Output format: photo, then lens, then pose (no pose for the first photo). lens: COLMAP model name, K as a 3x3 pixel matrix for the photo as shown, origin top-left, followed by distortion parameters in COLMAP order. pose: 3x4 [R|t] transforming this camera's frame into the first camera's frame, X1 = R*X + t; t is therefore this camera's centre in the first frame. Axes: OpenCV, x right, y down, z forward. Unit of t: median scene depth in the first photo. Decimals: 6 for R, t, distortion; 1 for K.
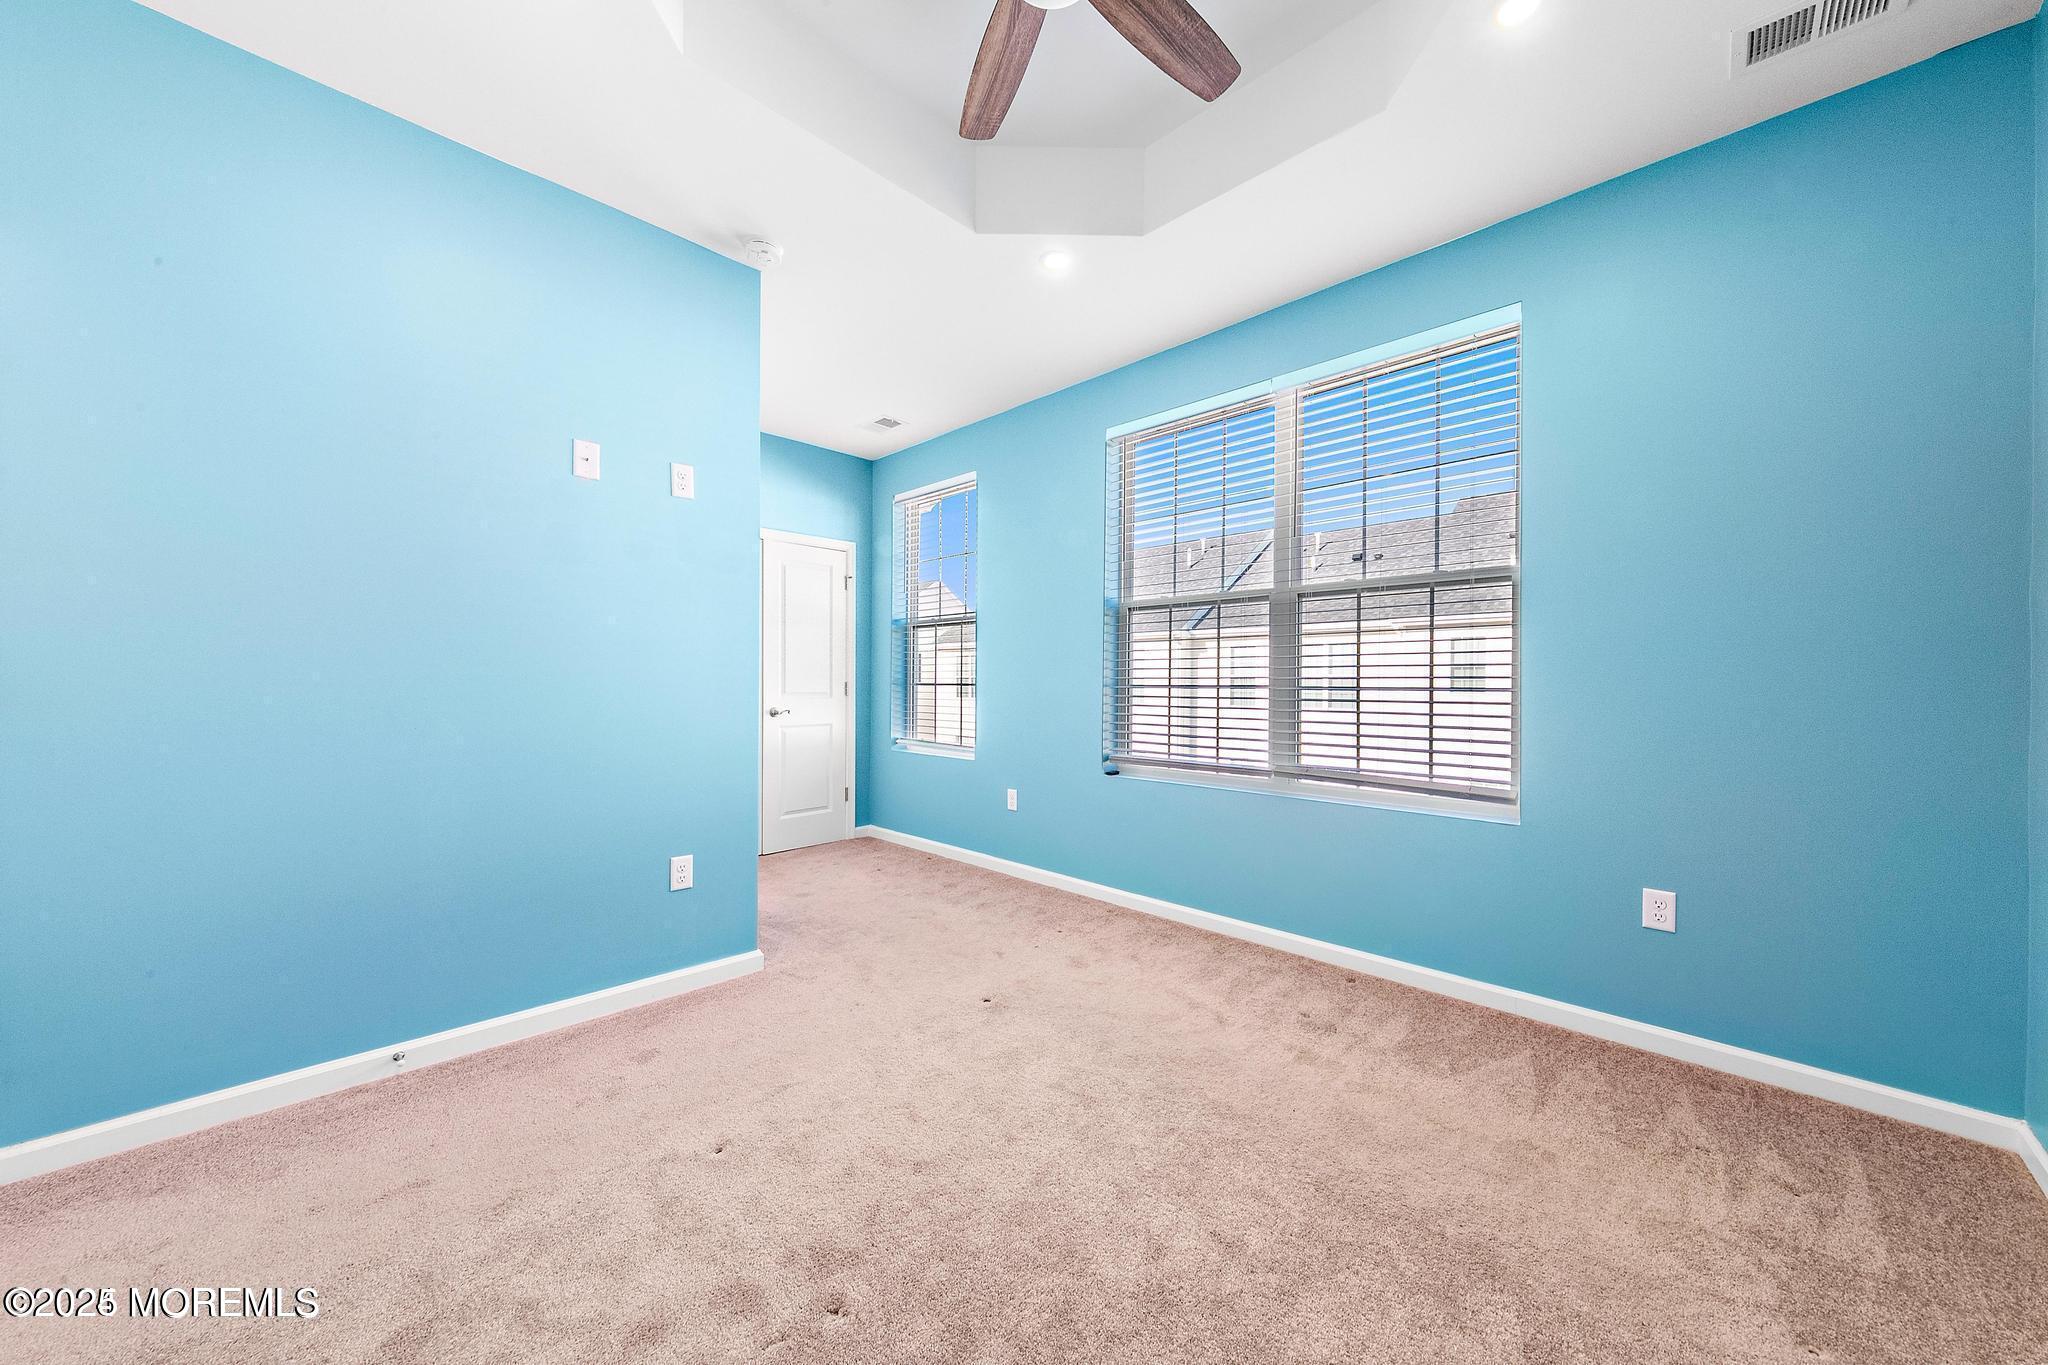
lens RADIAL K [[751.1, 0, 1017.1], [0, 751.1, 682.9], [0, 0, 1]] dist [0.004139, 0.000035]
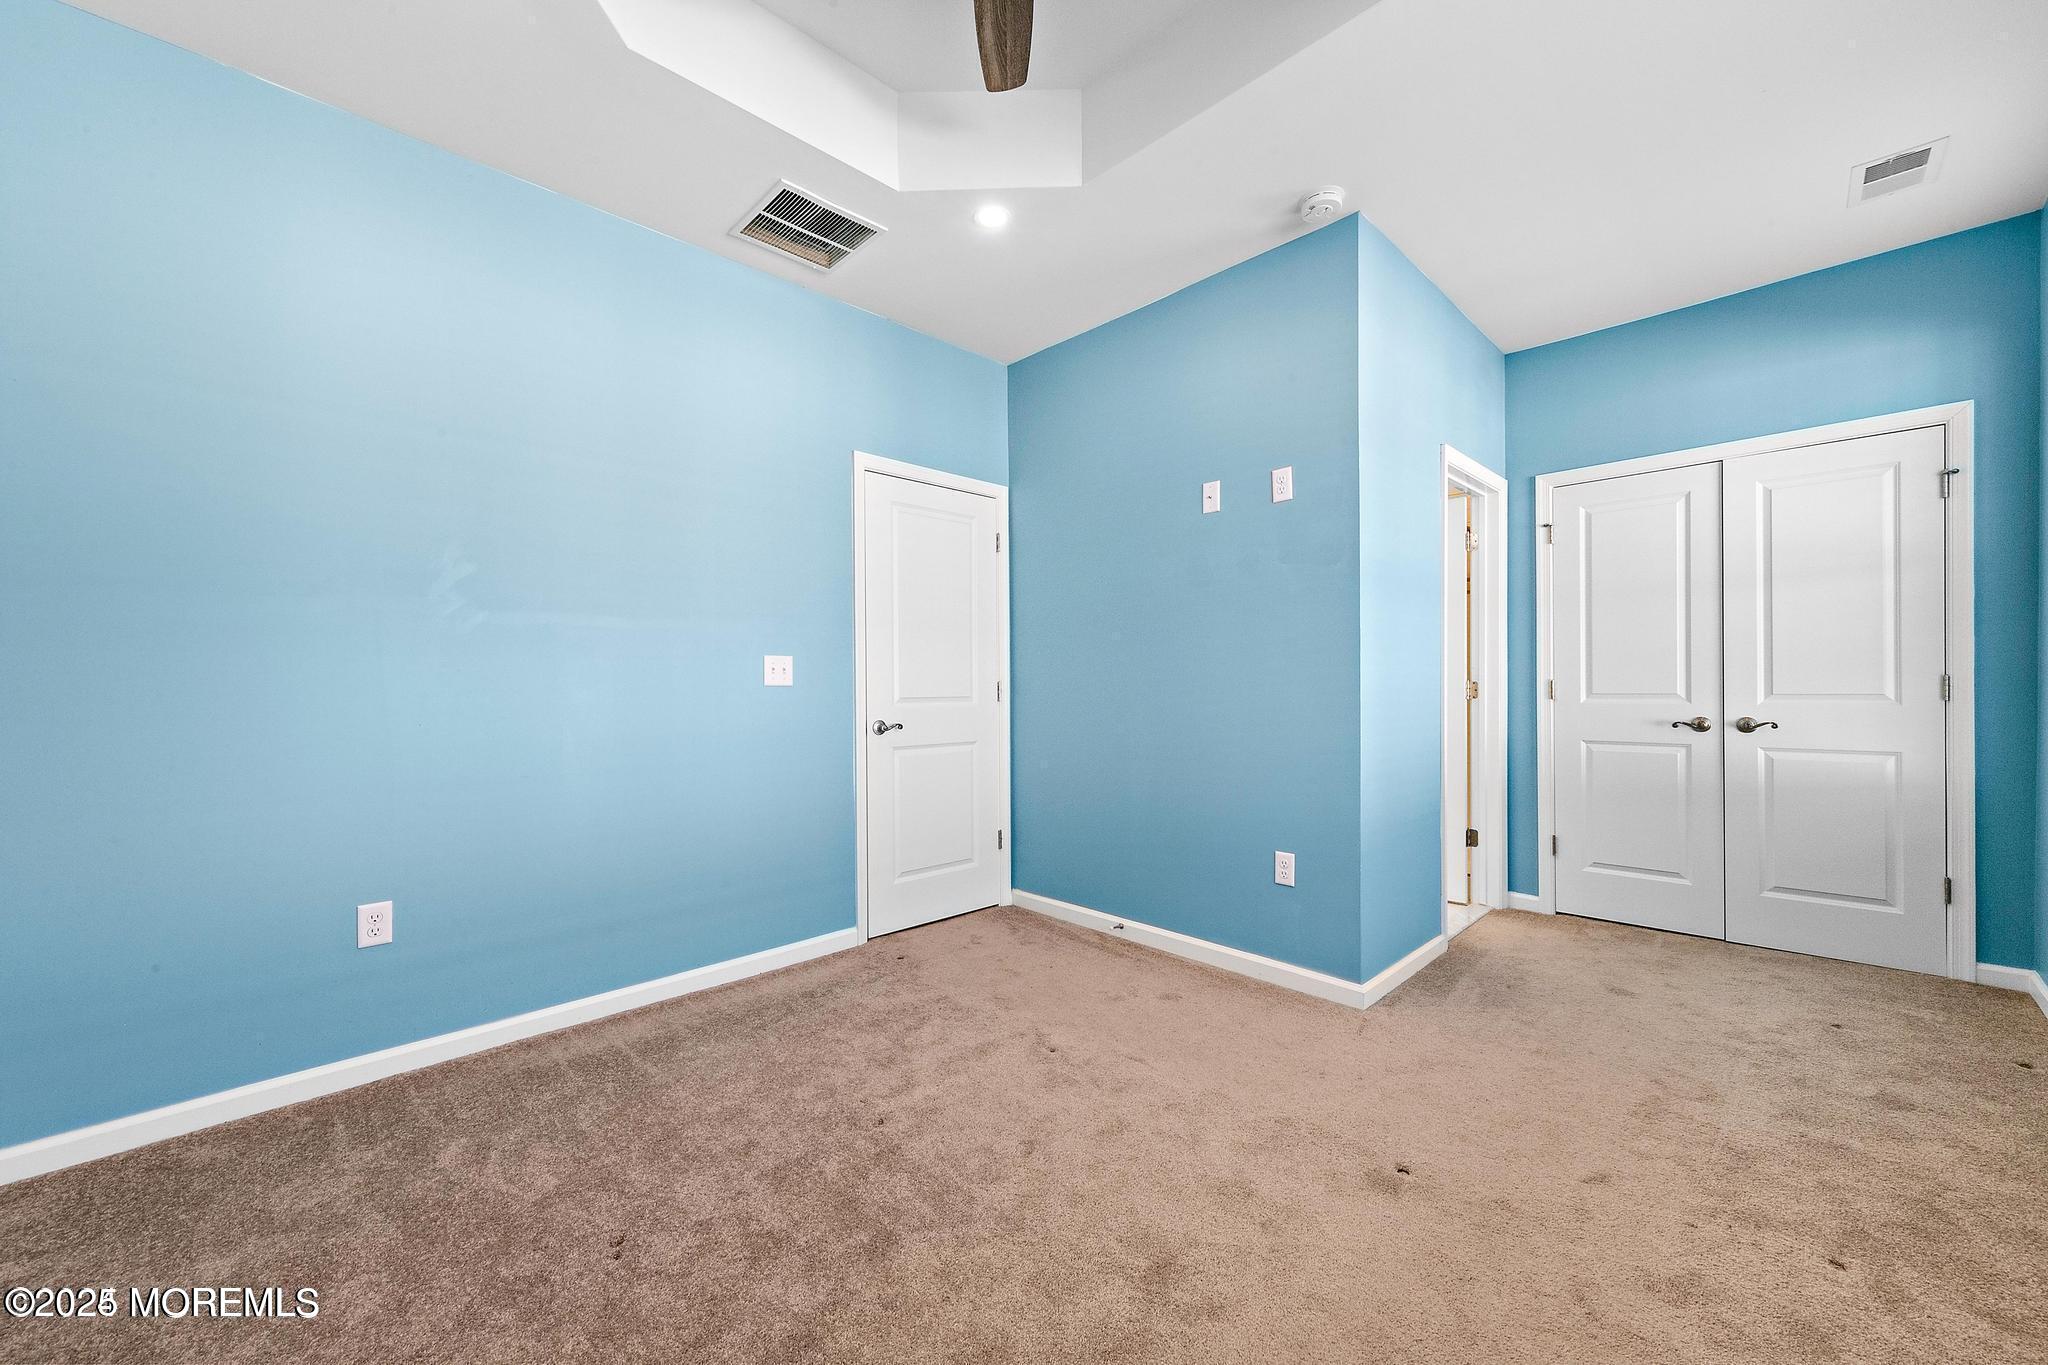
lens RADIAL K [[774.9, 0, 1012.6], [0, 774.9, 692.6], [0, 0, 1]] dist [0.005696, 0.000114]
pose [[-0.050769, 0.000251, -0.998710, 0.622937], [0.007264, 0.999974, -0.000118, 0.011212], [0.998684, -0.007260, -0.050770, 0.685681]]
